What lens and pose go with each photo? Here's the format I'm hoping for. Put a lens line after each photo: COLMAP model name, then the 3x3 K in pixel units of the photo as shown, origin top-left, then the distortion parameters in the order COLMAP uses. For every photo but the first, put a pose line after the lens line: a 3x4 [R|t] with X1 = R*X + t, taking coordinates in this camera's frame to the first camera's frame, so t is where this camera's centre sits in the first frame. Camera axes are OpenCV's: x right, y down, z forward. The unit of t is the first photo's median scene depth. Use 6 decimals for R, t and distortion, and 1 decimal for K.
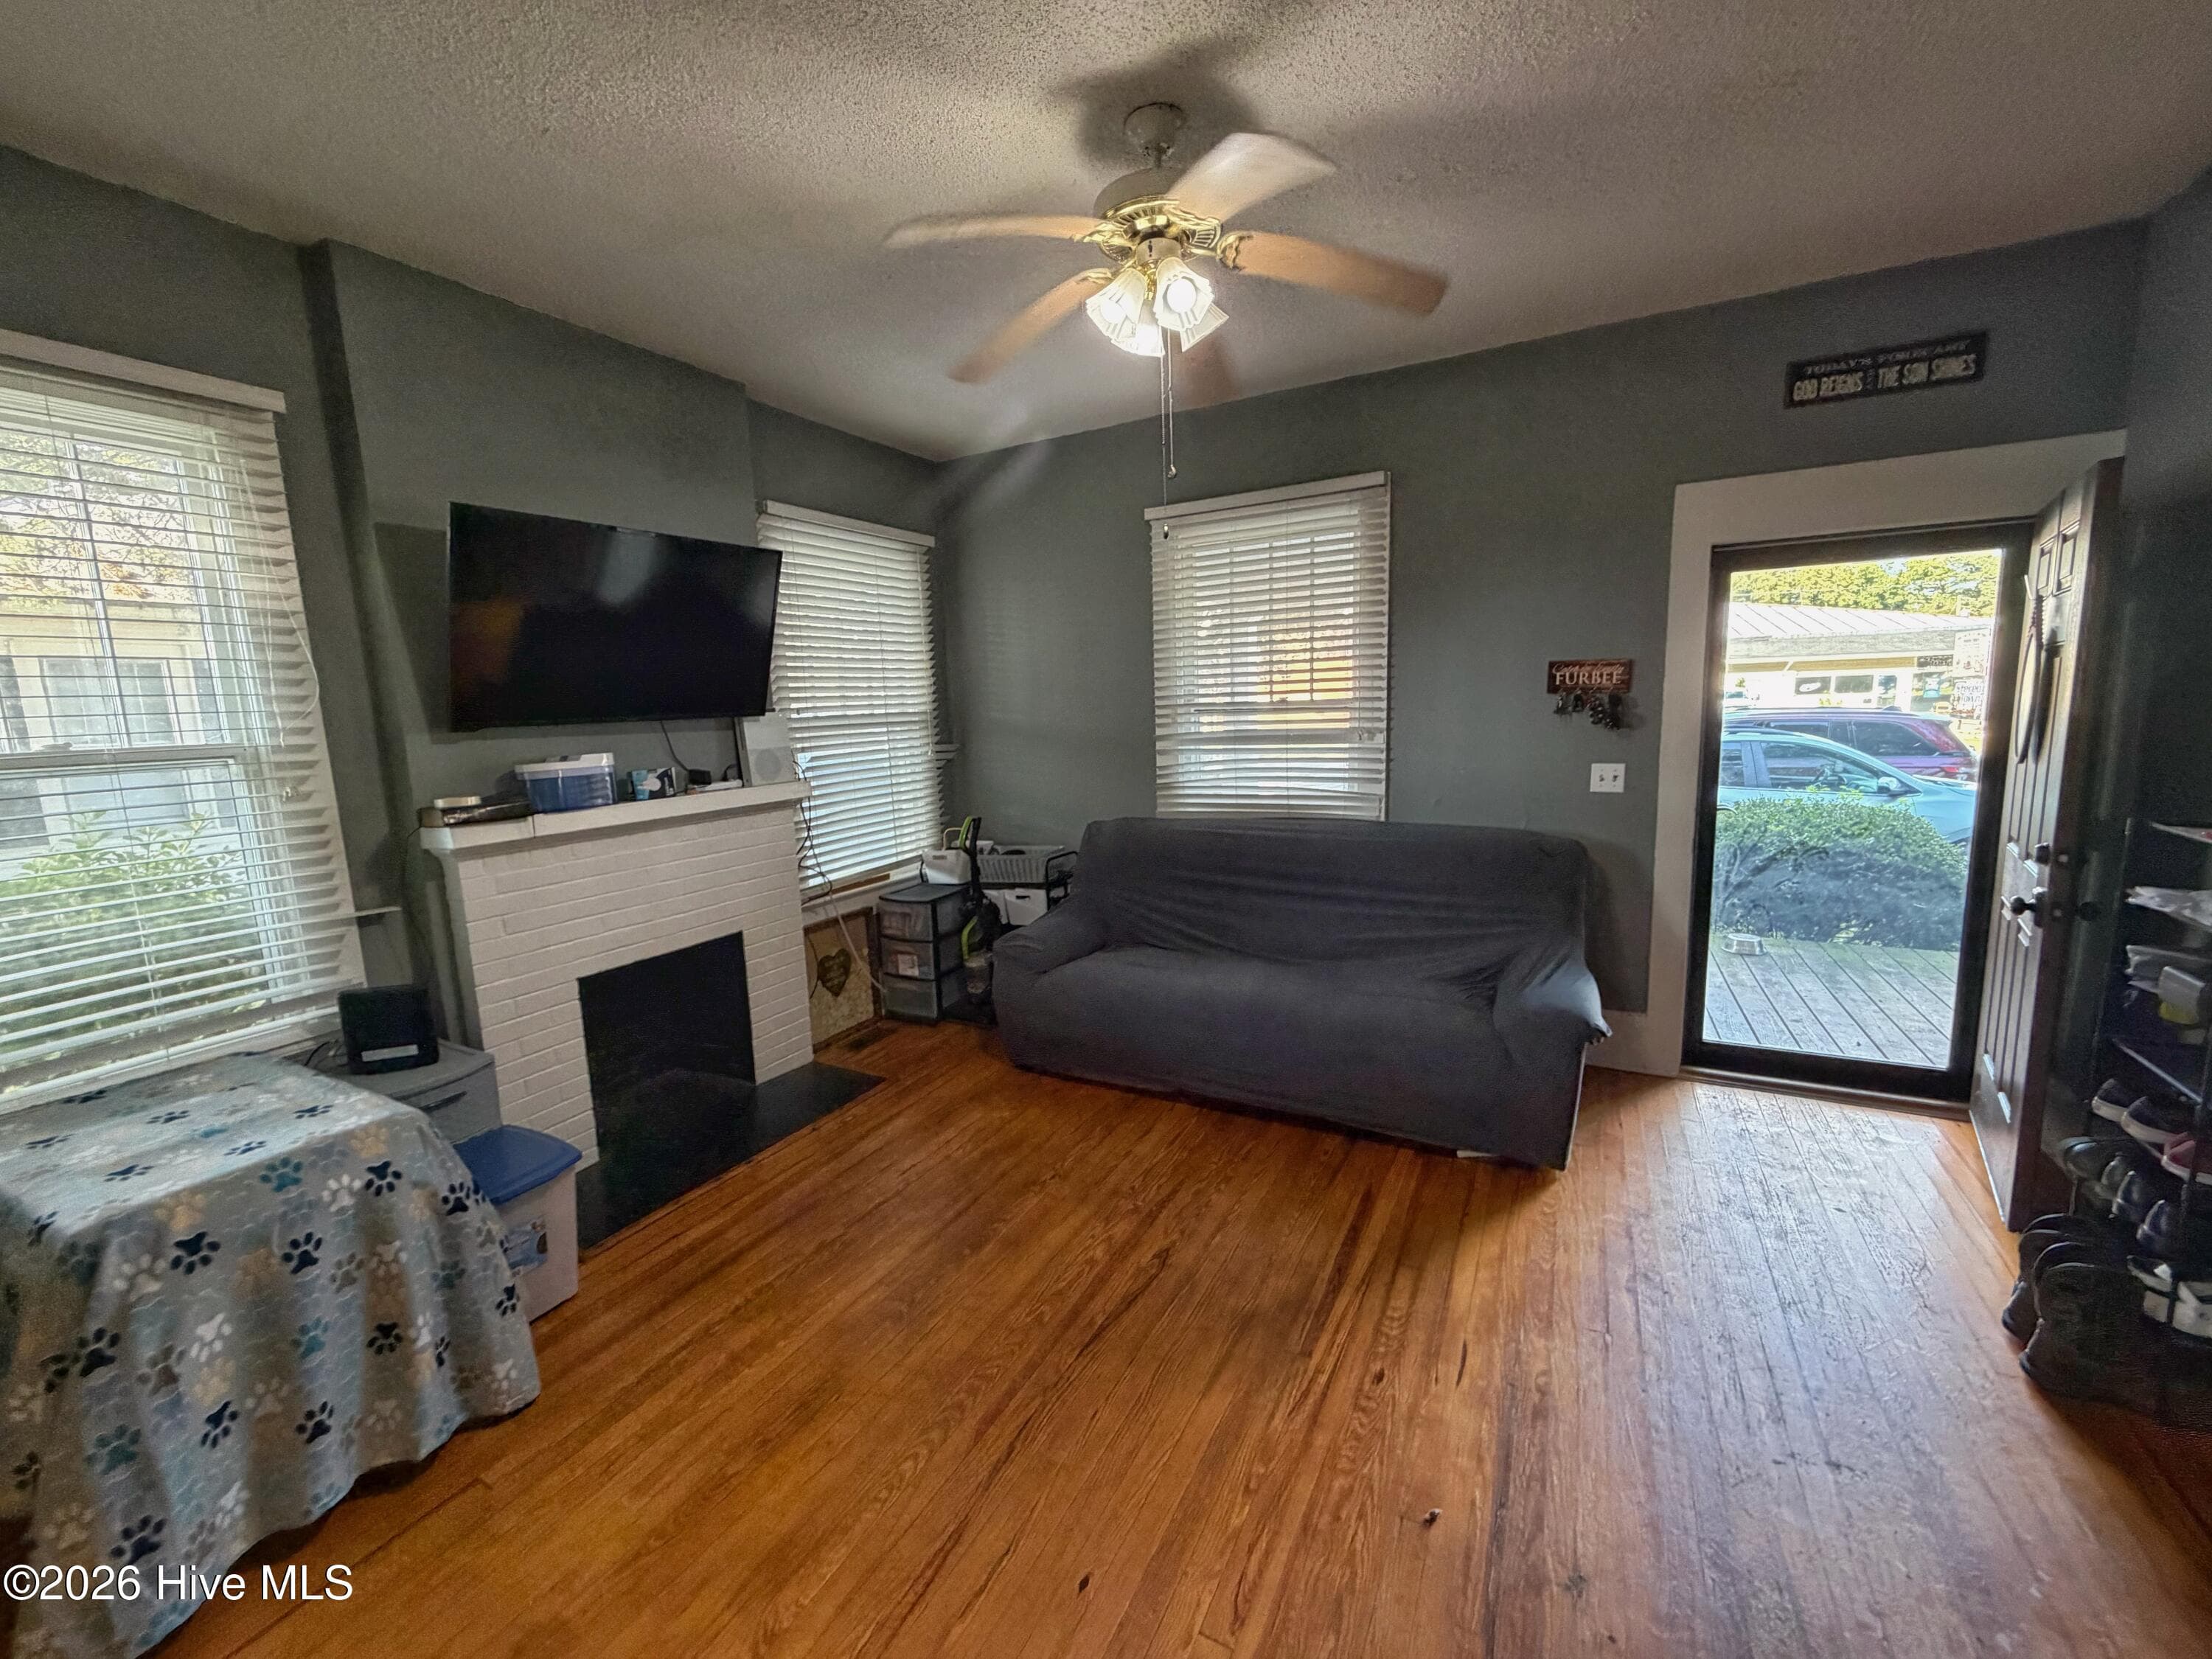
lens RADIAL K [[886.1, 0, 1089.4], [0, 886.1, 842.5], [0, 0, 1]] dist [-0.000204, 0.000075]
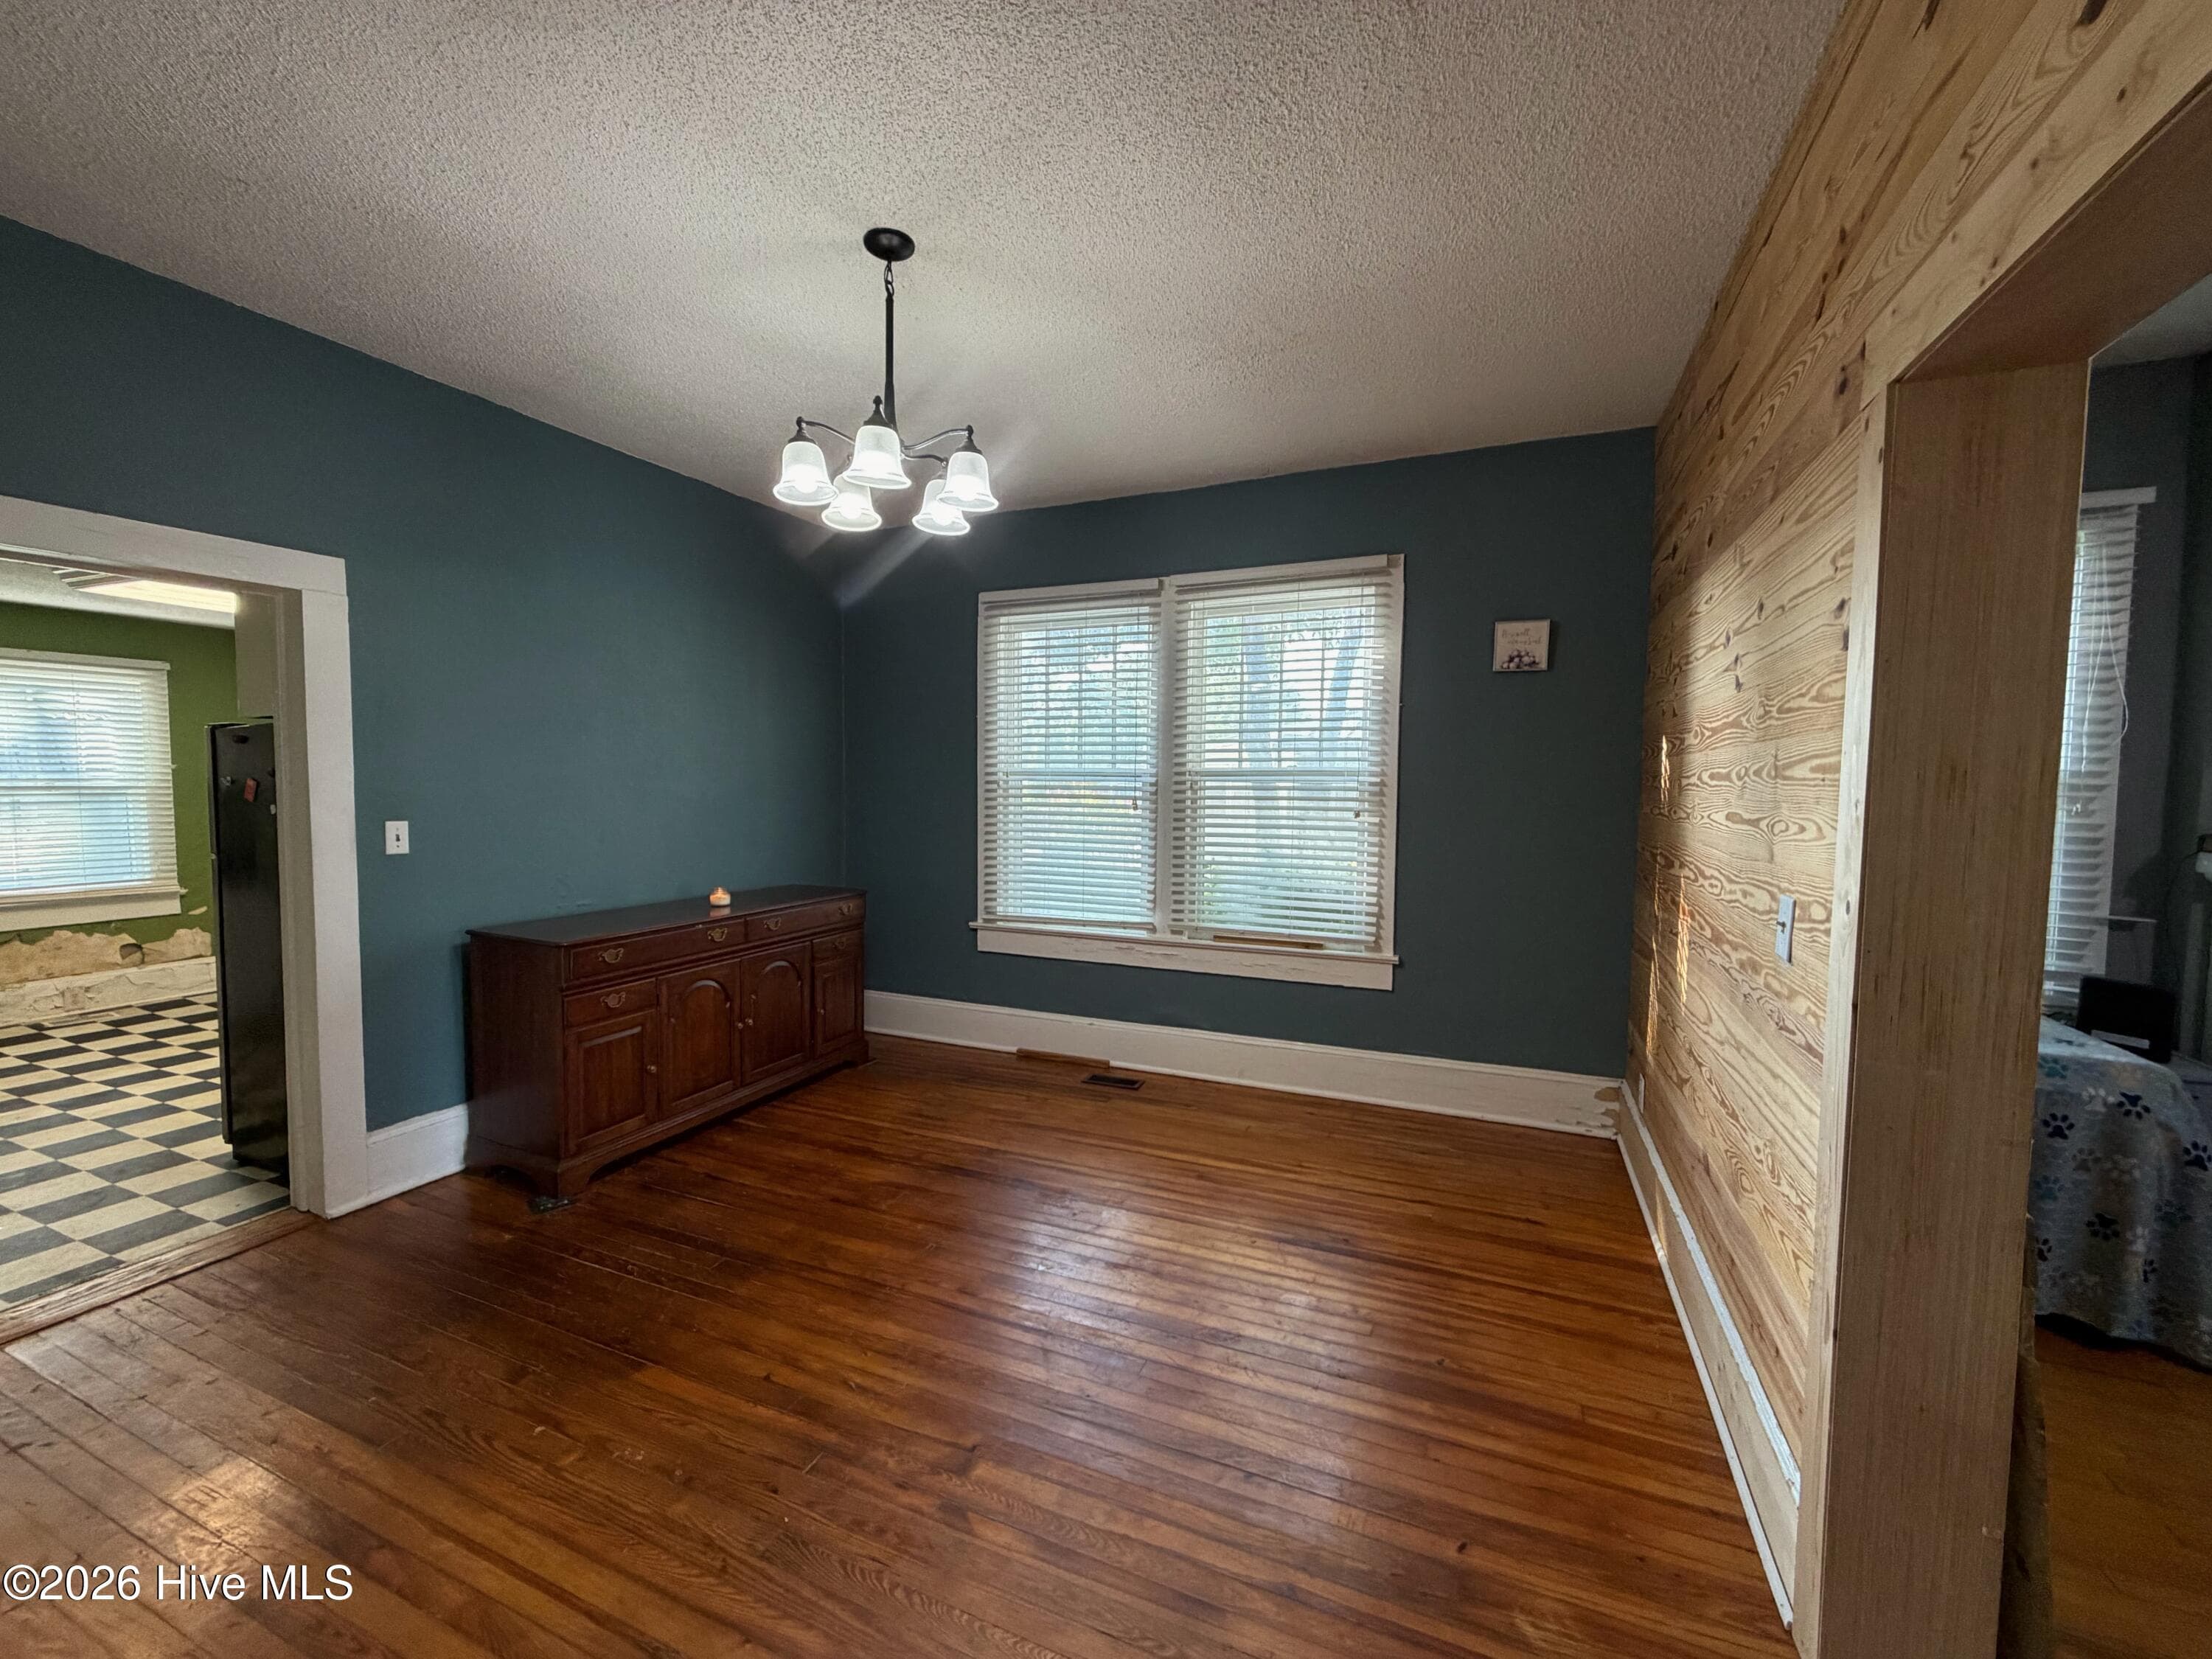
lens RADIAL K [[886.1, 0, 1101.6], [0, 886.1, 831.8], [0, 0, 1]] dist [-0.000204, 0.000075]
pose [[0.093182, 0.093516, -0.991248, 0.203634], [-0.163585, 0.983488, 0.077406, 0.100143], [0.982119, 0.154940, 0.106942, -0.464152]]
